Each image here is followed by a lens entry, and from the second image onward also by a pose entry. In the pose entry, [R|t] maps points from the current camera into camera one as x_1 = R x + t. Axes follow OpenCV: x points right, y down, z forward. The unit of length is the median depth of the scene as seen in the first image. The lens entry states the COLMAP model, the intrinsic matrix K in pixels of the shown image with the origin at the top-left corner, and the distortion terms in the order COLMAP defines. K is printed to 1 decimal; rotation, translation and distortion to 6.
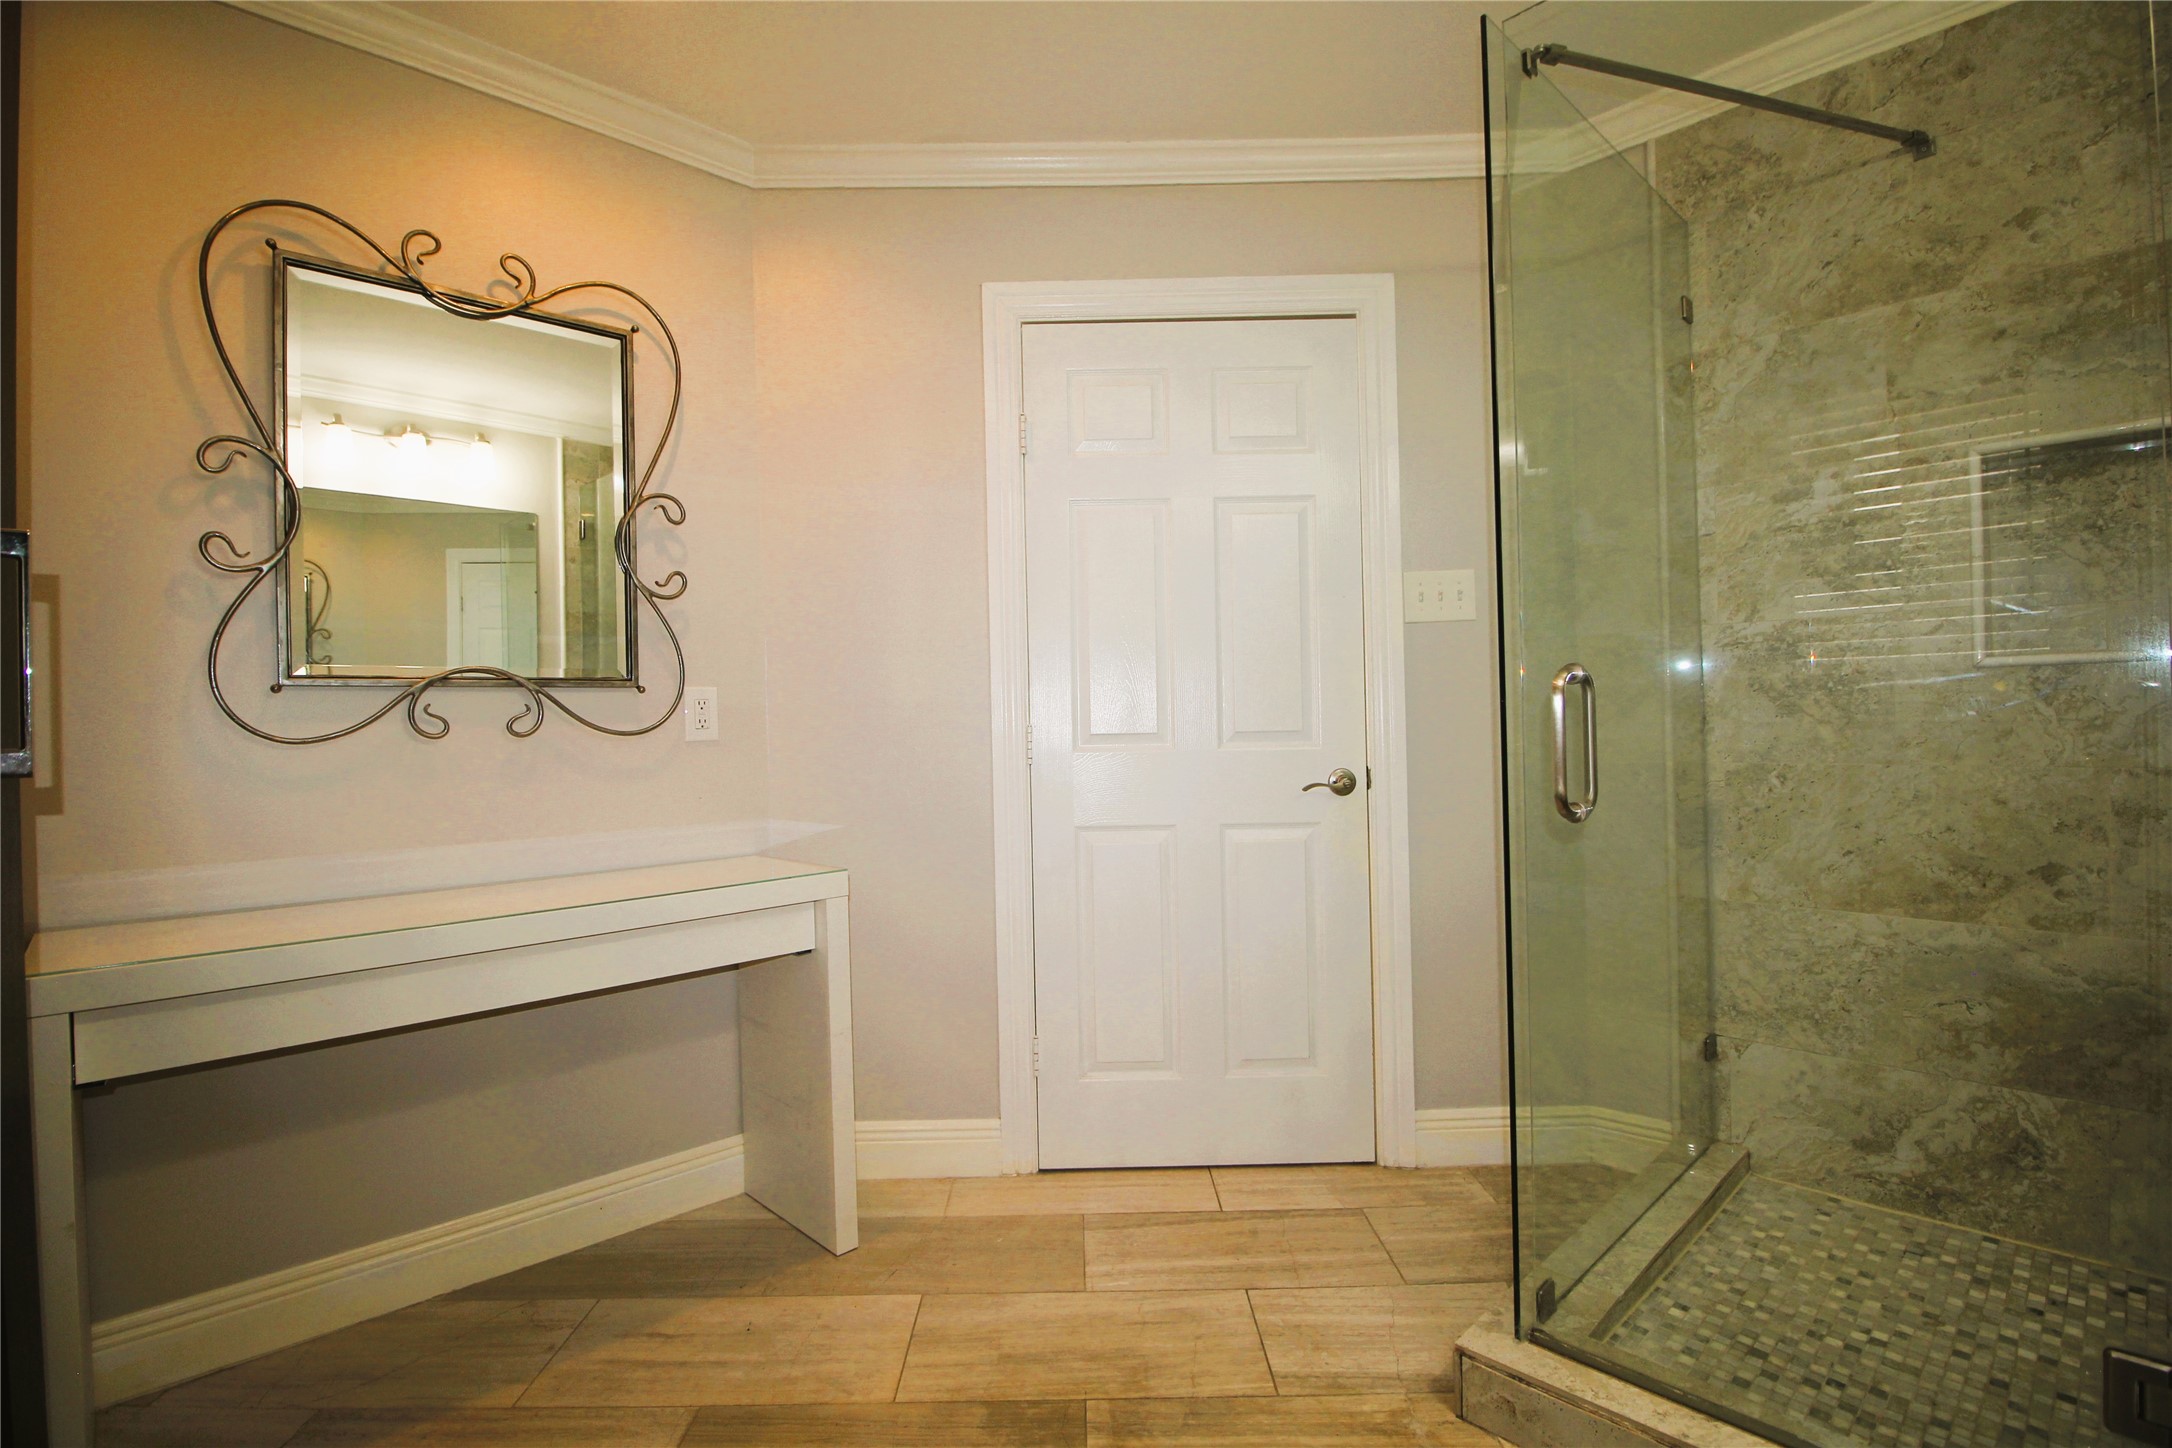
lens RADIAL K [[1006.8, 0, 1082.9], [0, 1006.8, 721.1], [0, 0, 1]] dist [-0.006721, -0.005693]
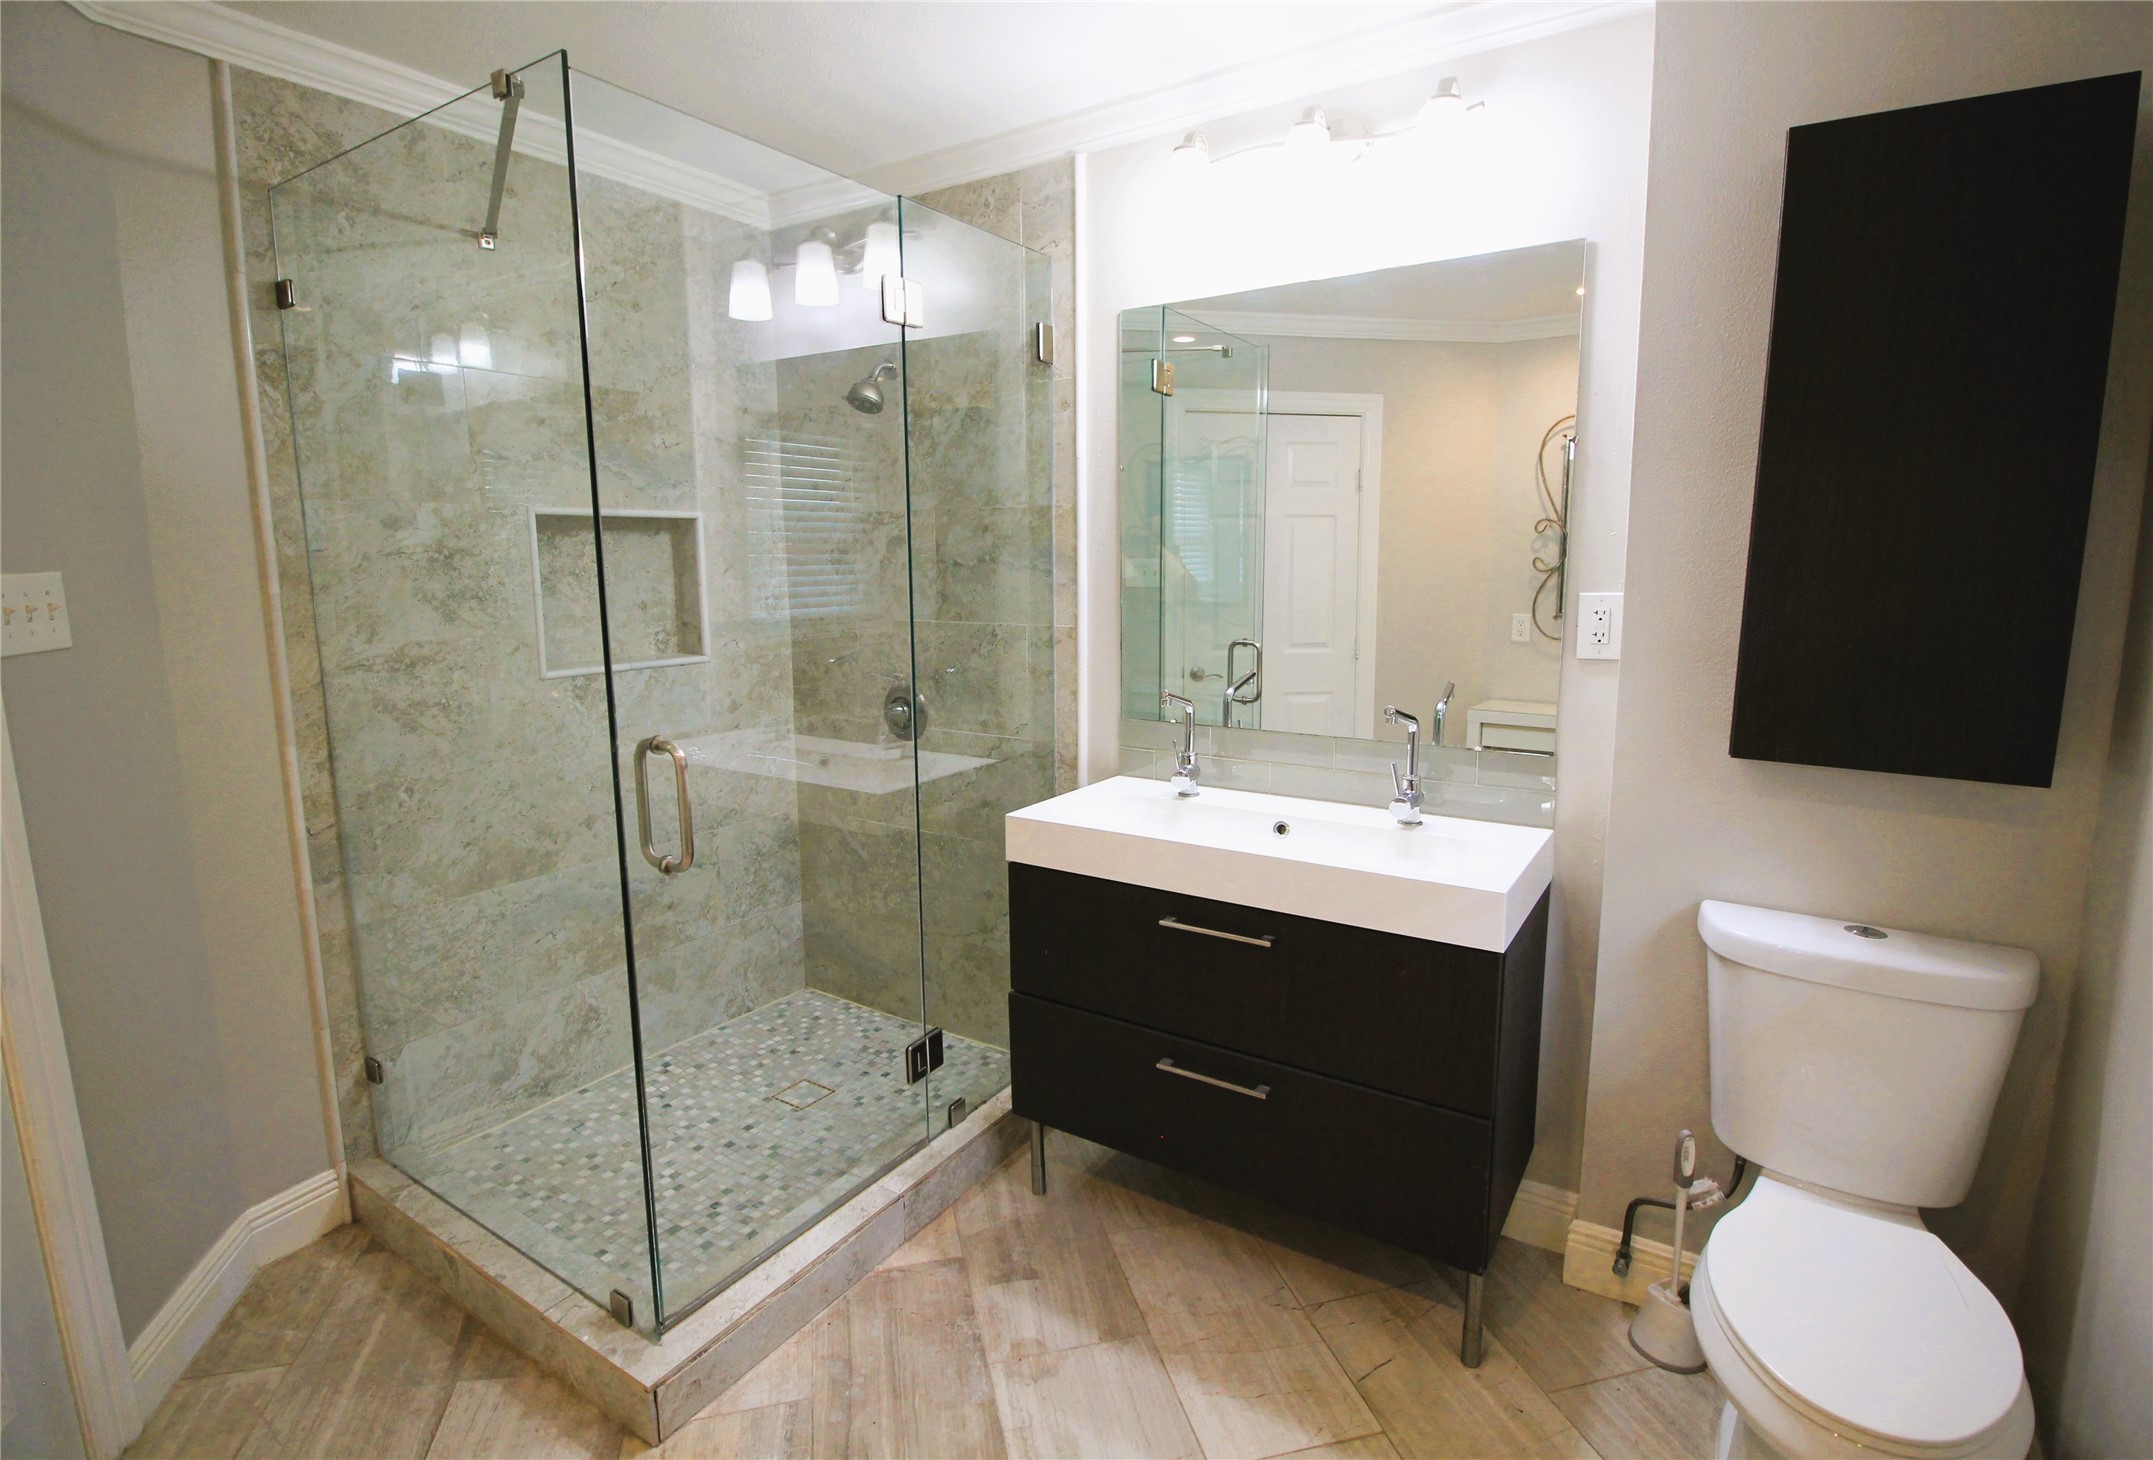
lens RADIAL K [[1021.2, 0, 1079.9], [0, 1021.2, 709.2], [0, 0, 1]] dist [-0.003018, -0.000527]
pose [[-0.223811, -0.119762, 0.967246, -0.494634], [0.013685, 0.991938, 0.125986, -0.156912], [-0.974536, 0.041434, -0.220368, 0.553544]]
